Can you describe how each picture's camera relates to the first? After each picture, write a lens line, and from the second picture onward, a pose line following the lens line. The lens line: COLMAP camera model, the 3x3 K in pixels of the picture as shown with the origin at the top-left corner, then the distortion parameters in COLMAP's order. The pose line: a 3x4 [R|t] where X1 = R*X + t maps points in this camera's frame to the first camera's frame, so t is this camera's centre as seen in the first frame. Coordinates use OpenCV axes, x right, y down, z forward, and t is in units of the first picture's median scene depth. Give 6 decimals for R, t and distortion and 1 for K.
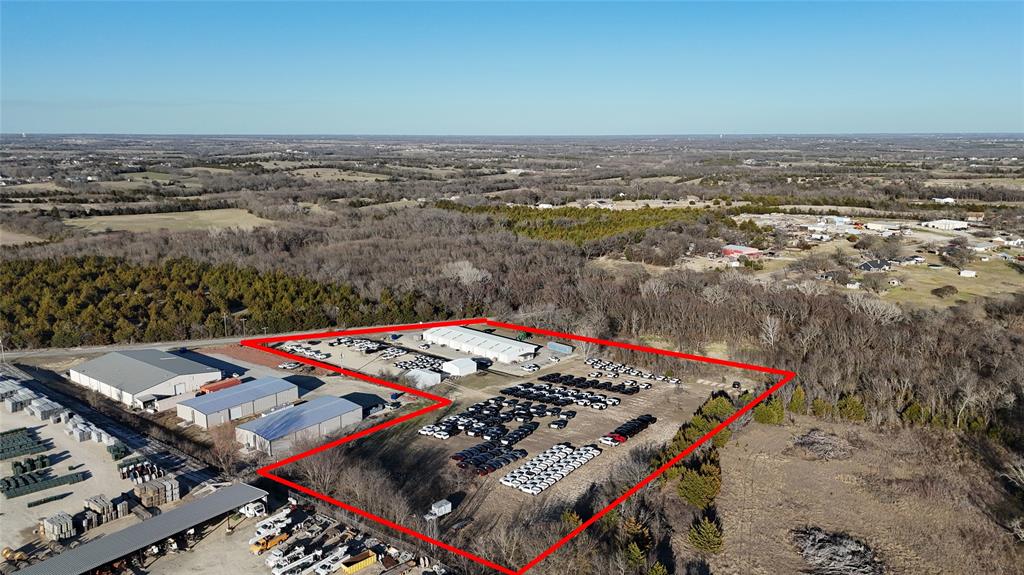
lens RADIAL K [[749.9, 0, 513.6], [0, 749.9, 286.9], [0, 0, 1]] dist [0.094795, -0.105080]
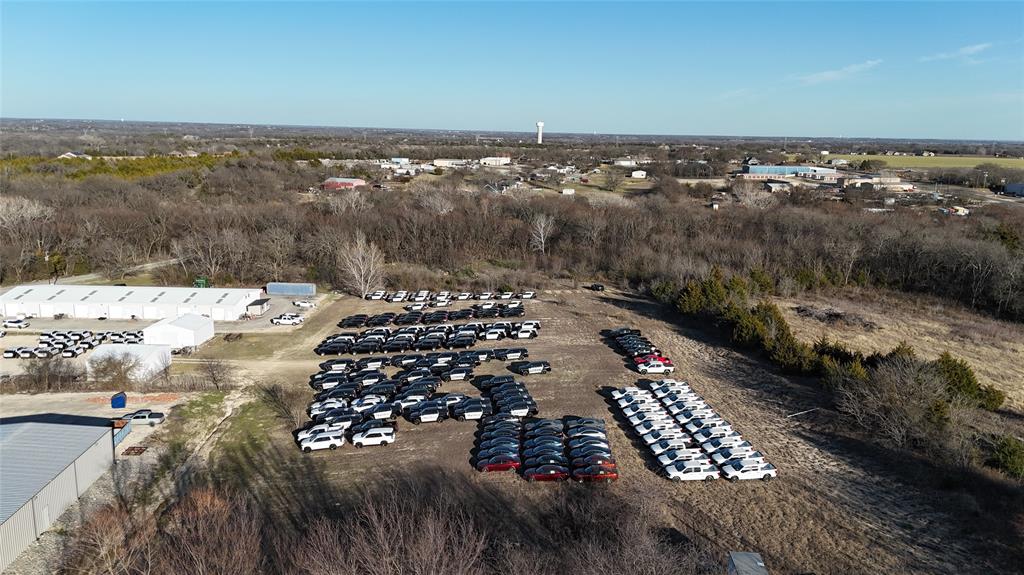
lens RADIAL K [[749.9, 0, 513.6], [0, 749.9, 286.9], [0, 0, 1]] dist [0.094795, -0.105080]
pose [[0.740477, -0.121382, 0.661030, -0.261895], [0.114105, 0.991982, 0.054335, 0.083829], [-0.662325, 0.035193, 0.748390, 0.532417]]
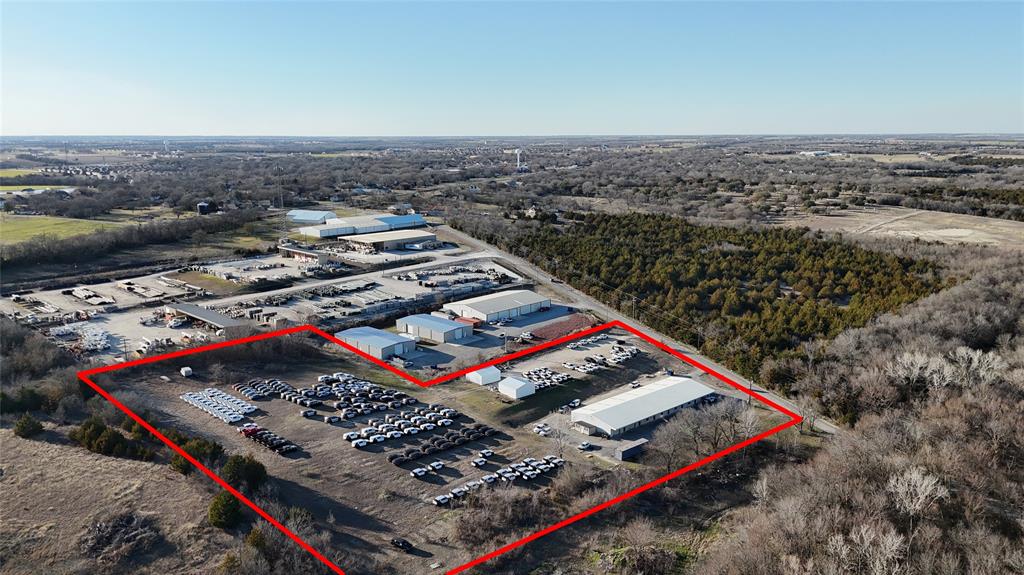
lens RADIAL K [[749.9, 0, 513.6], [0, 749.9, 286.9], [0, 0, 1]] dist [0.094795, -0.105080]
pose [[-0.099308, 0.199835, -0.974784, 0.880710], [-0.197890, 0.956093, 0.216163, -0.229371], [0.975181, 0.214367, -0.055403, 1.131076]]
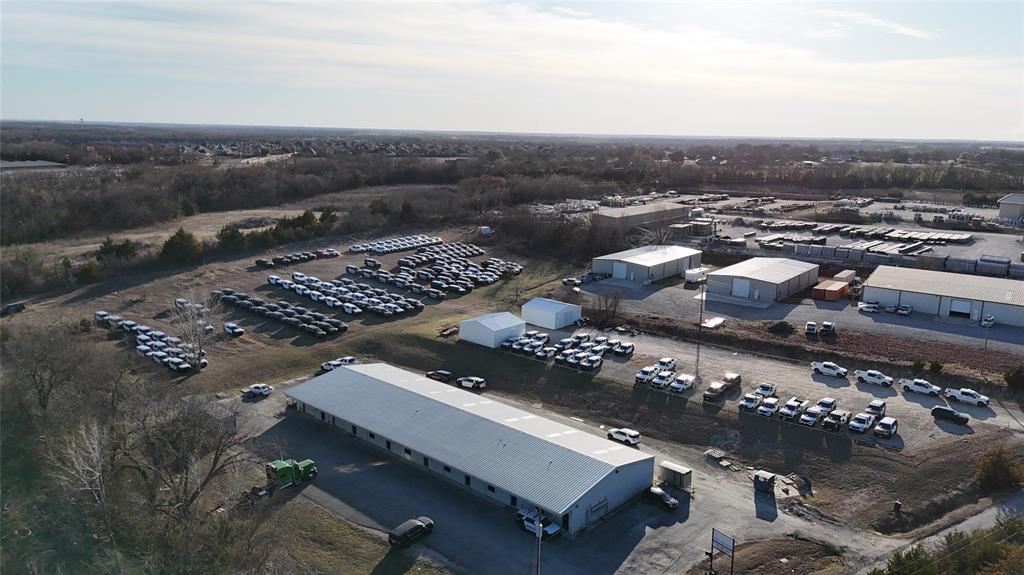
lens RADIAL K [[749.9, 0, 513.6], [0, 749.9, 286.9], [0, 0, 1]] dist [0.094795, -0.105080]
pose [[-0.999610, -0.018269, -0.021103, -0.082527], [-0.025139, 0.917803, 0.396239, -0.135355], [0.012130, 0.396615, -0.917905, 1.614323]]
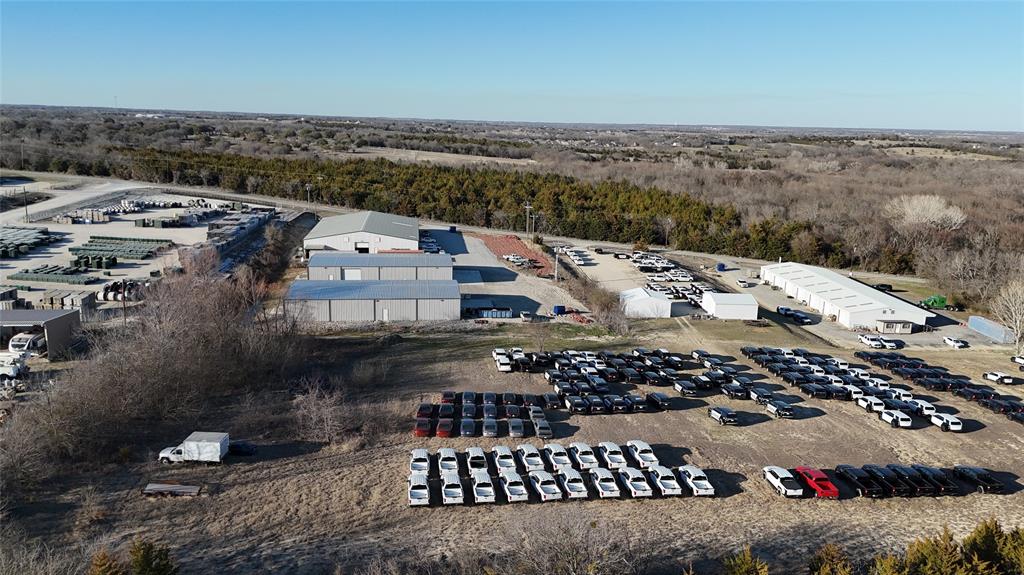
lens RADIAL K [[749.9, 0, 513.6], [0, 749.9, 286.9], [0, 0, 1]] dist [0.094795, -0.105080]
pose [[0.709835, 0.170100, -0.683521, 0.223517], [-0.167119, 0.983365, 0.071167, 0.088036], [0.684256, 0.063713, 0.726454, 0.521587]]
